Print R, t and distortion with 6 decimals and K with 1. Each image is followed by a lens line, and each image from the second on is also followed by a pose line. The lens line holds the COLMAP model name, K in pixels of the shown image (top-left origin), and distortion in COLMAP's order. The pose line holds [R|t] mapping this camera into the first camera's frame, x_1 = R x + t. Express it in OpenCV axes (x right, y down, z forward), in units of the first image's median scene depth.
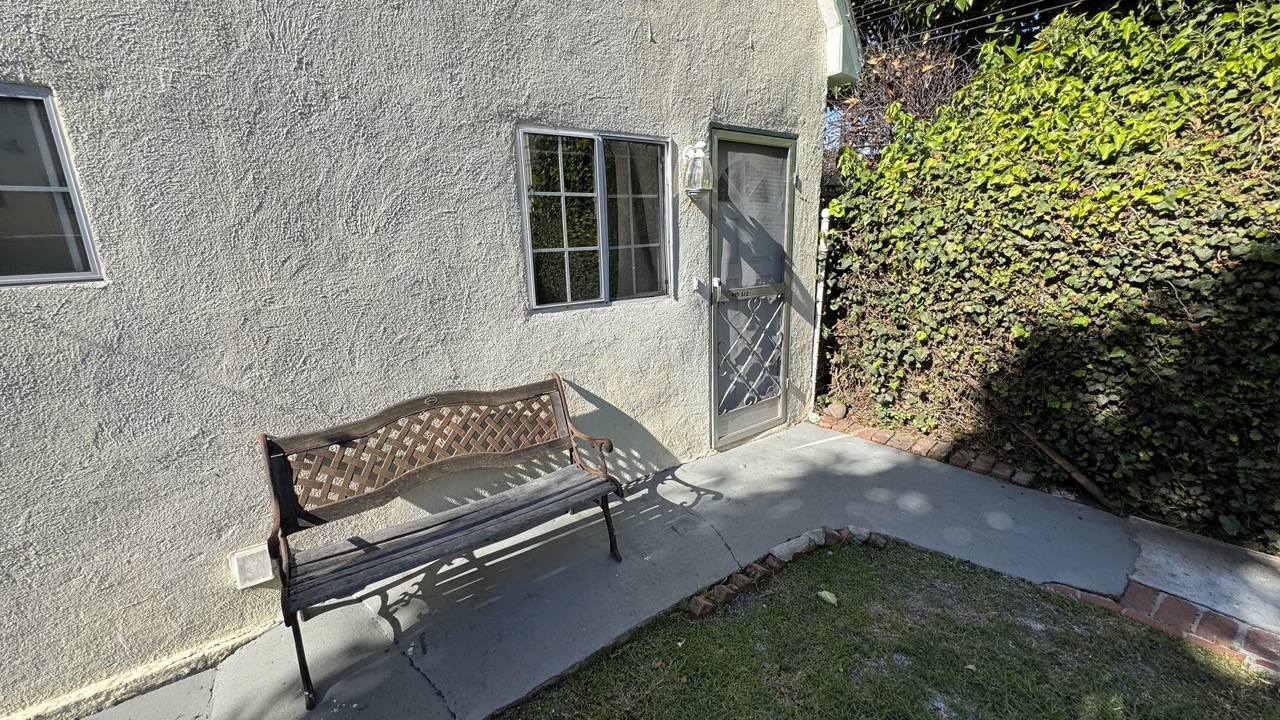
lens RADIAL K [[512.0, 0, 641.1], [0, 512.0, 361.1], [0, 0, 1]] dist [-0.003720, 0.000584]
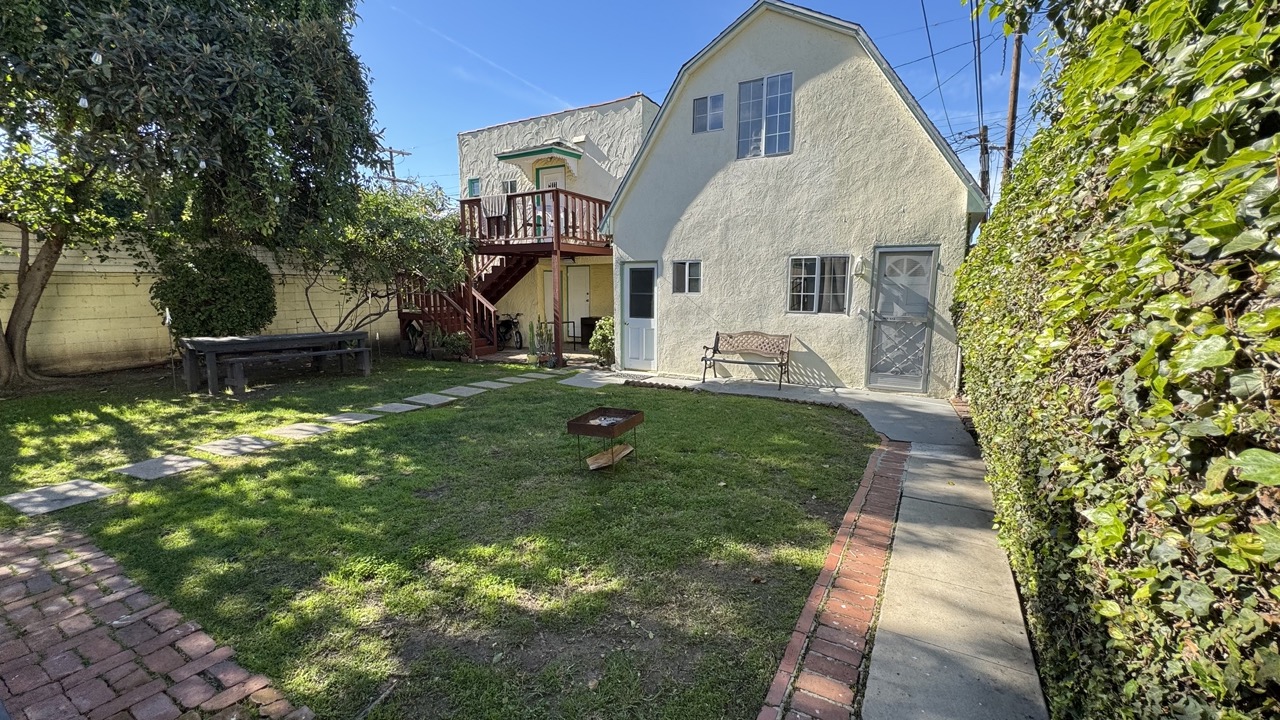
lens RADIAL K [[512.0, 0, 641.1], [0, 512.0, 361.1], [0, 0, 1]] dist [-0.003720, 0.000584]
pose [[0.396988, 0.168141, -0.902291, 1.983498], [-0.232581, 0.969418, 0.078320, 0.133008], [0.887866, 0.178764, 0.423954, -0.922108]]
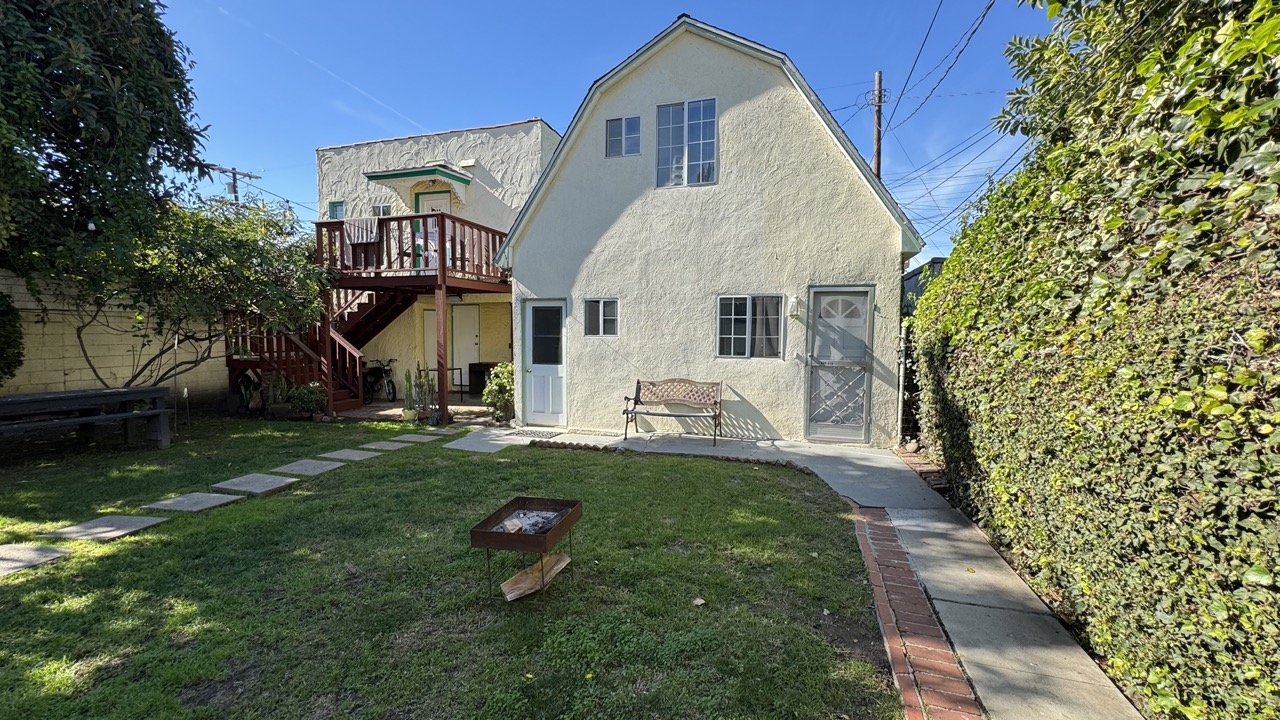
lens RADIAL K [[512.0, 0, 641.1], [0, 512.0, 361.1], [0, 0, 1]] dist [-0.003720, 0.000584]
pose [[0.587592, 0.088381, -0.804316, 1.545791], [-0.217374, 0.974718, -0.051697, 0.137150], [0.779412, 0.205214, 0.591949, -0.842899]]
